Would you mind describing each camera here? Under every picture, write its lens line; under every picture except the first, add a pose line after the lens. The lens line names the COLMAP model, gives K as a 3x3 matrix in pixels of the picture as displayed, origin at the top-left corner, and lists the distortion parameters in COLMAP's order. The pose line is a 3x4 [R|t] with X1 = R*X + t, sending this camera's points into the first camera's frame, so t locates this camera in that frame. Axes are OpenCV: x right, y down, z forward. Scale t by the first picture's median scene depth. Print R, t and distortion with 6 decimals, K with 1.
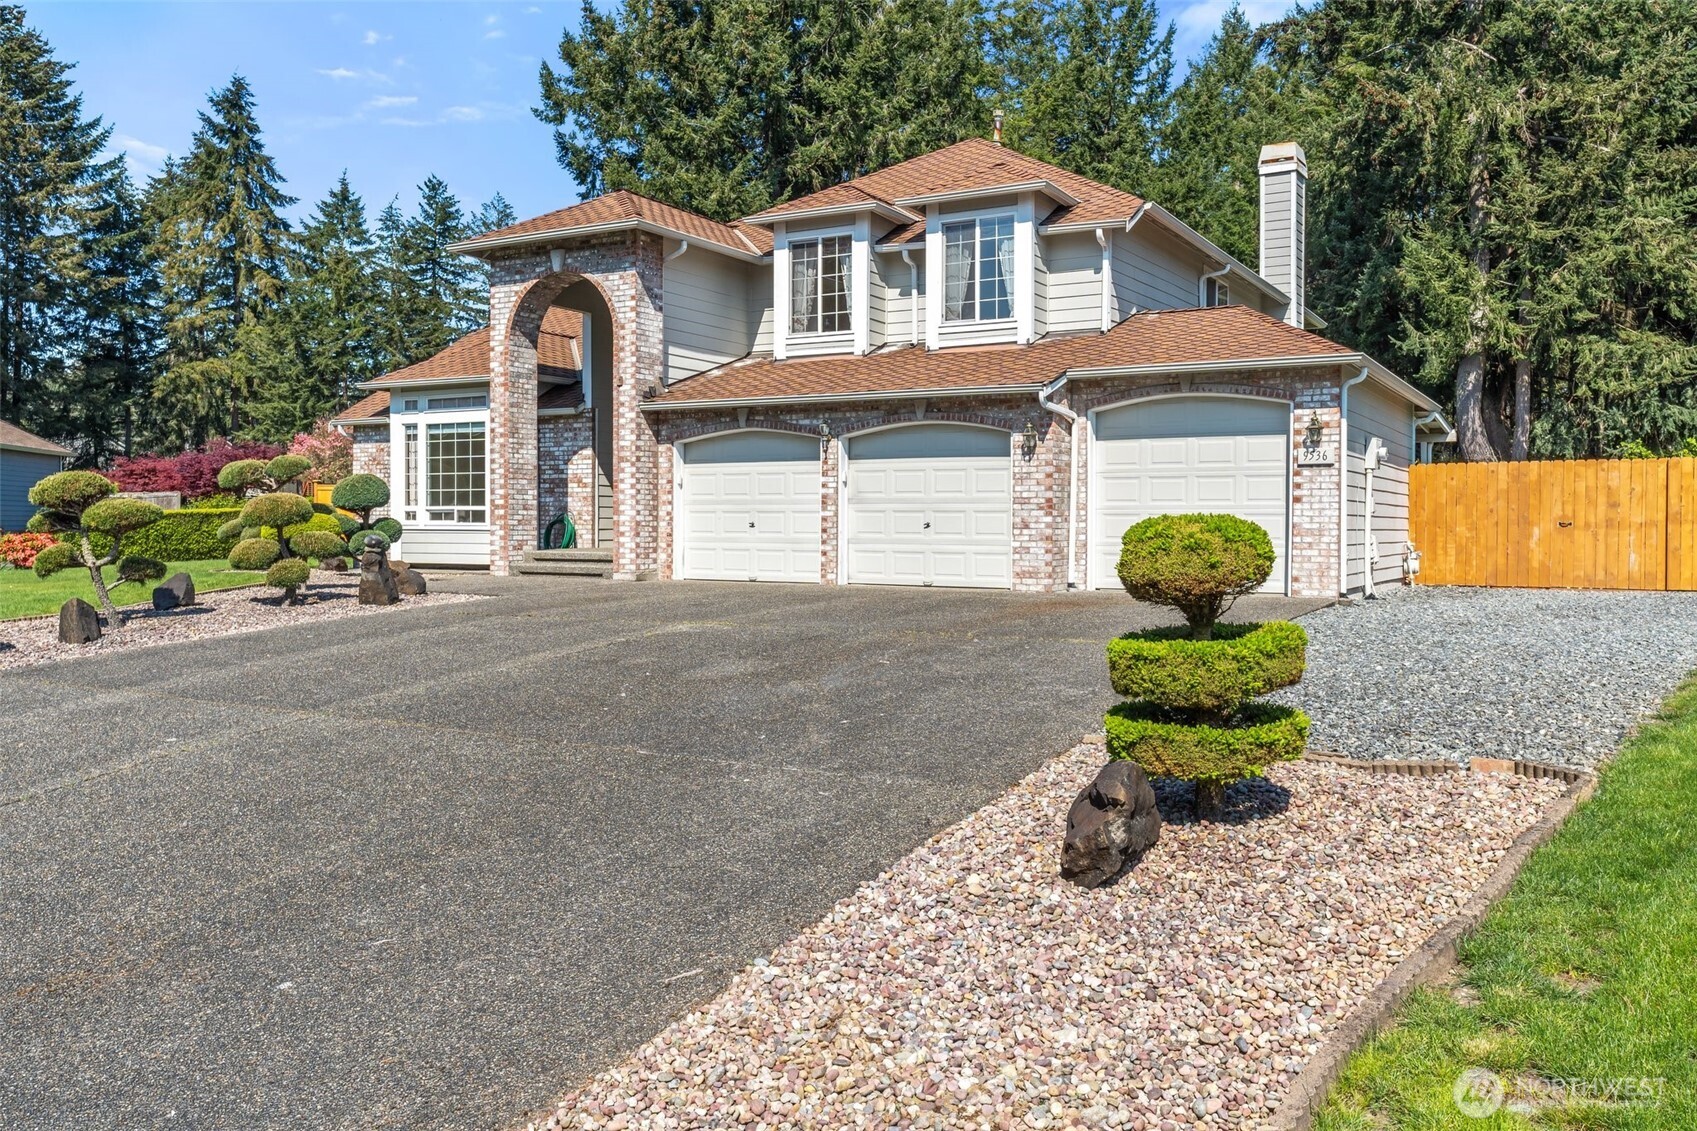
lens RADIAL K [[1341.0, 0, 846.4], [0, 1341.0, 559.8], [0, 0, 1]] dist [-0.002443, 0.003908]
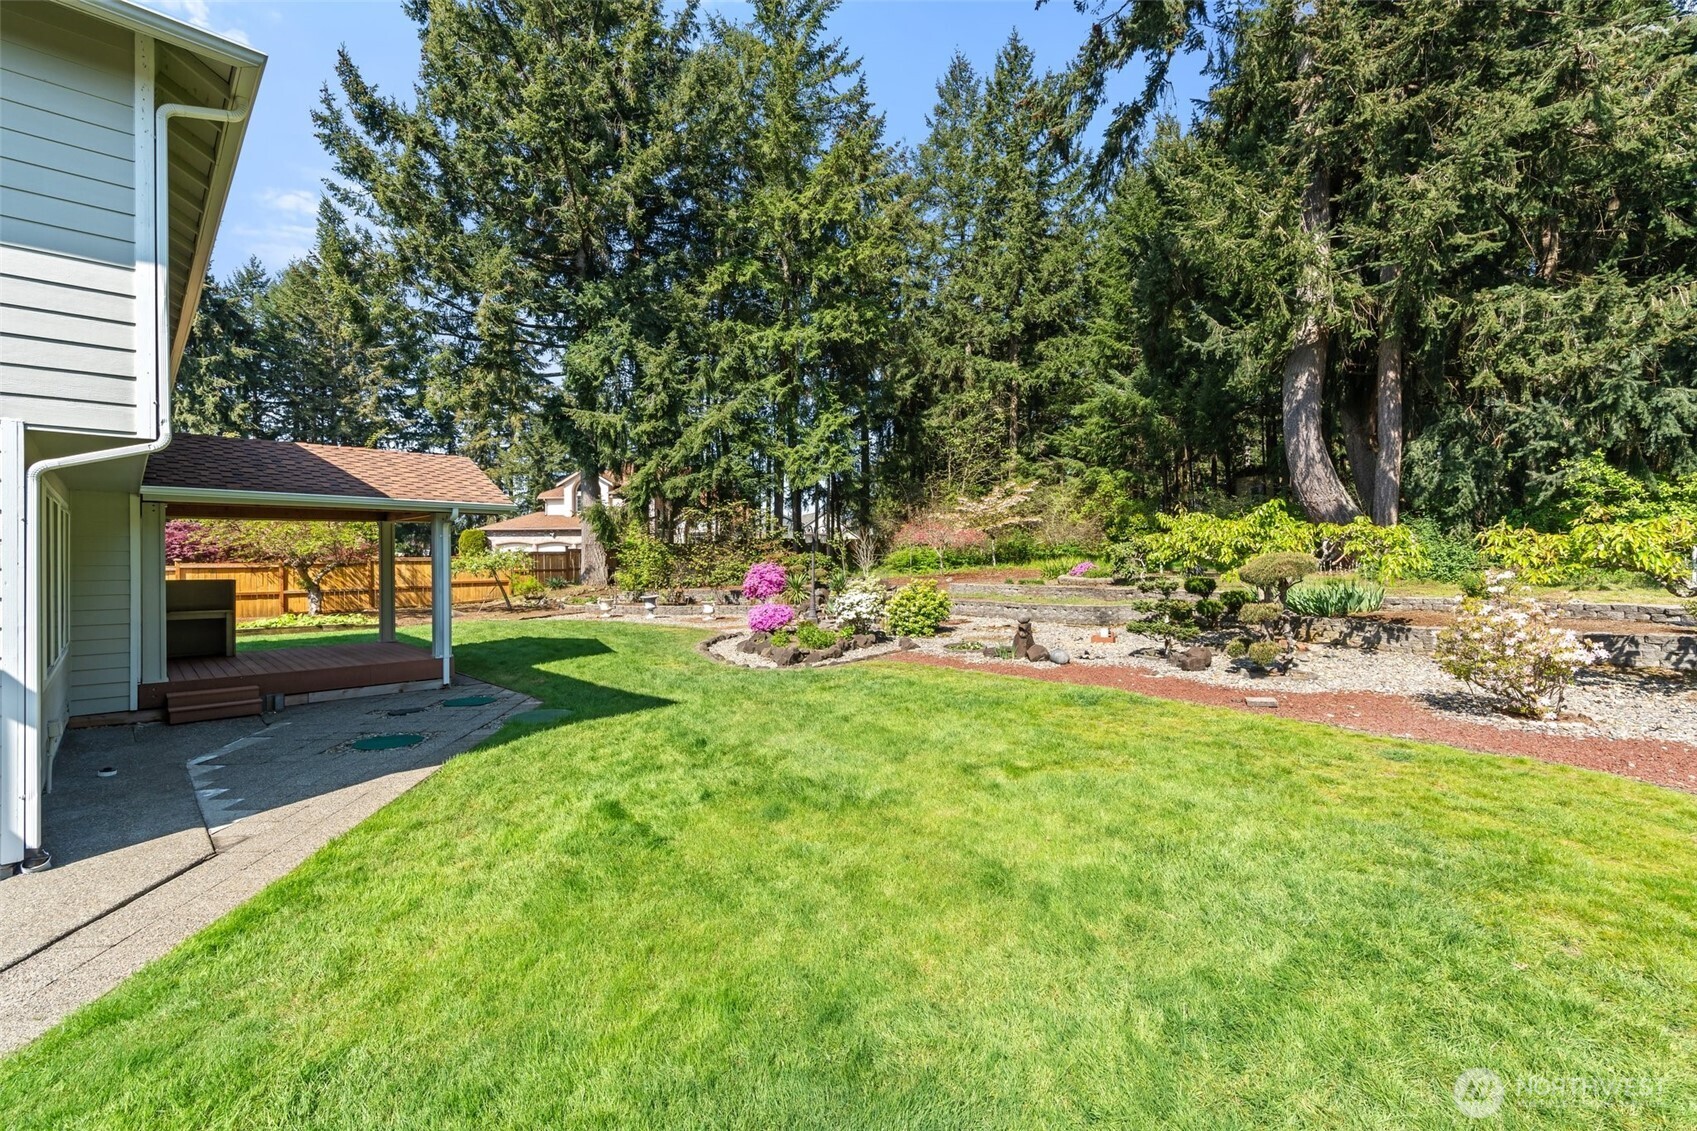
lens RADIAL K [[752.8, 0, 844.4], [0, 752.8, 561.8], [0, 0, 1]] dist [-0.008339, 0.002801]
pose [[0.962343, -0.011395, -0.271599, 0.365598], [0.006328, 0.999789, -0.019527, -0.040016], [0.271764, 0.017073, 0.962212, 0.604055]]
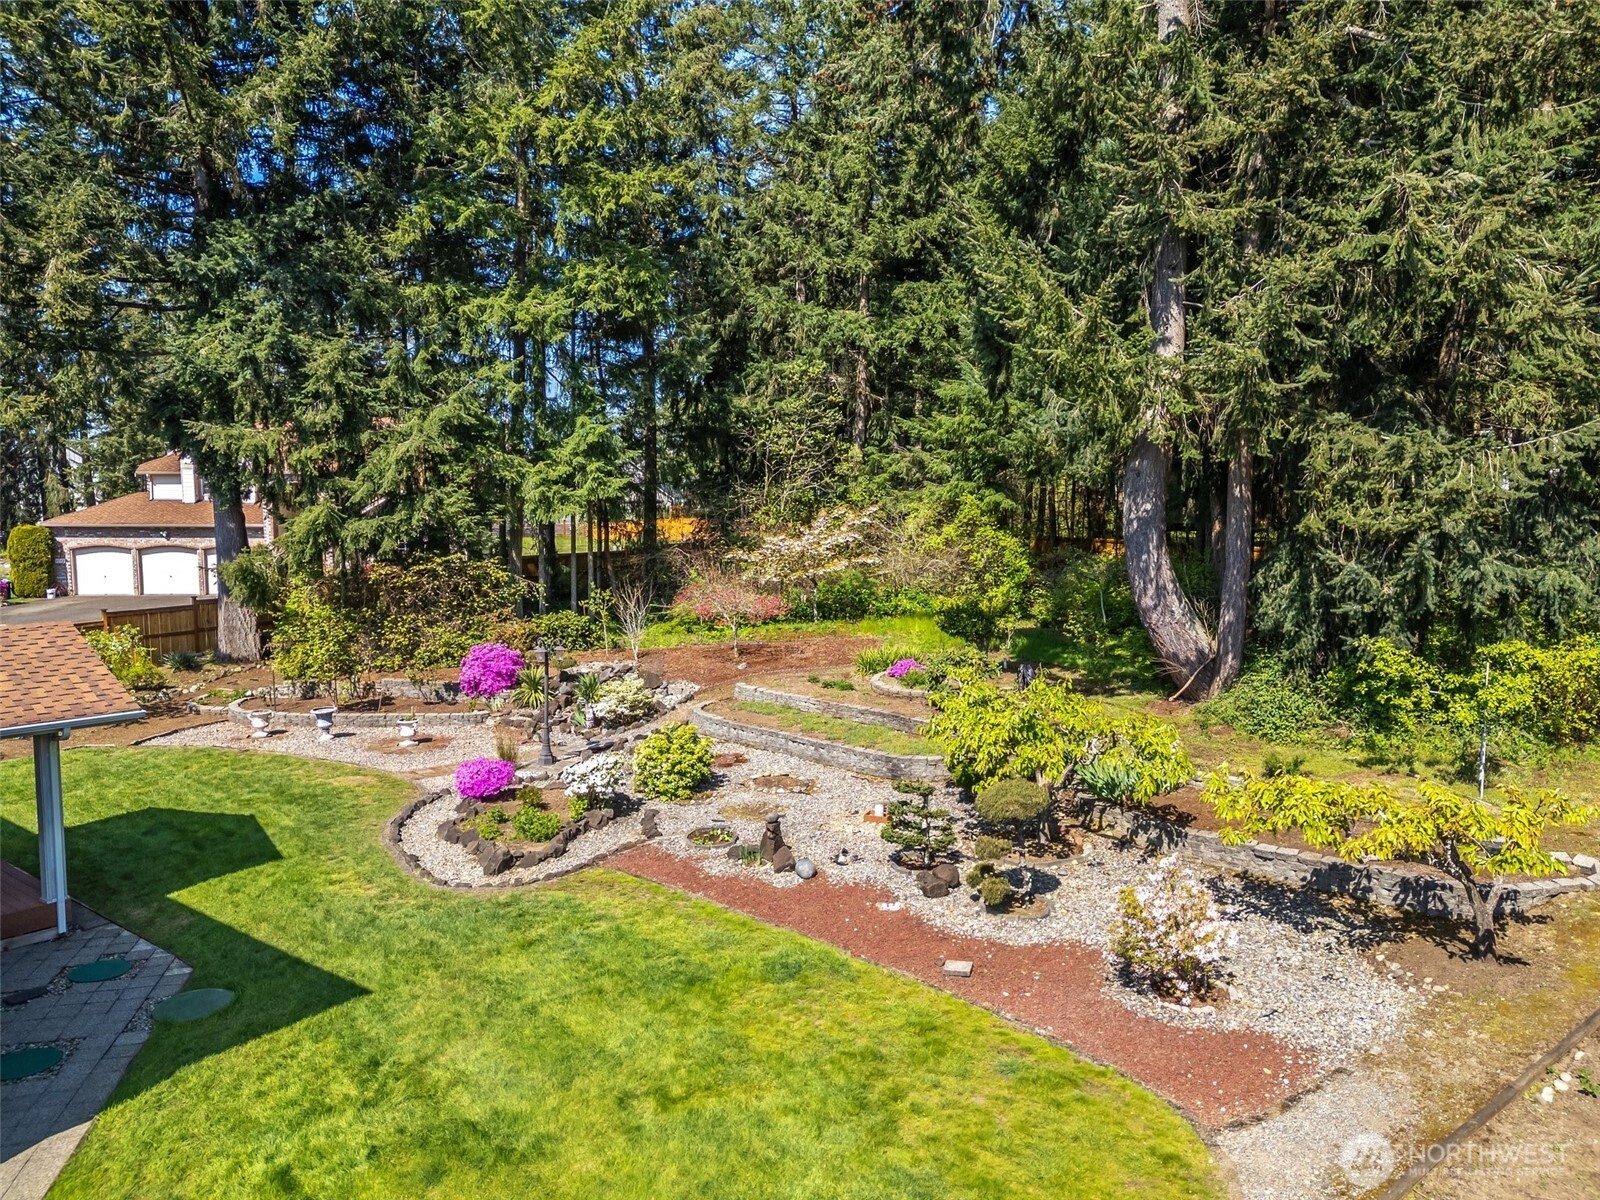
lens RADIAL K [[1175.0, 0, 805.5], [0, 1175.0, 604.0], [0, 0, 1]] dist [0.063552, -0.063814]
pose [[0.989256, 0.014154, -0.145507, 0.422944], [-0.002955, 0.997035, 0.076897, -0.128879], [0.146164, -0.075641, 0.986364, 0.514895]]
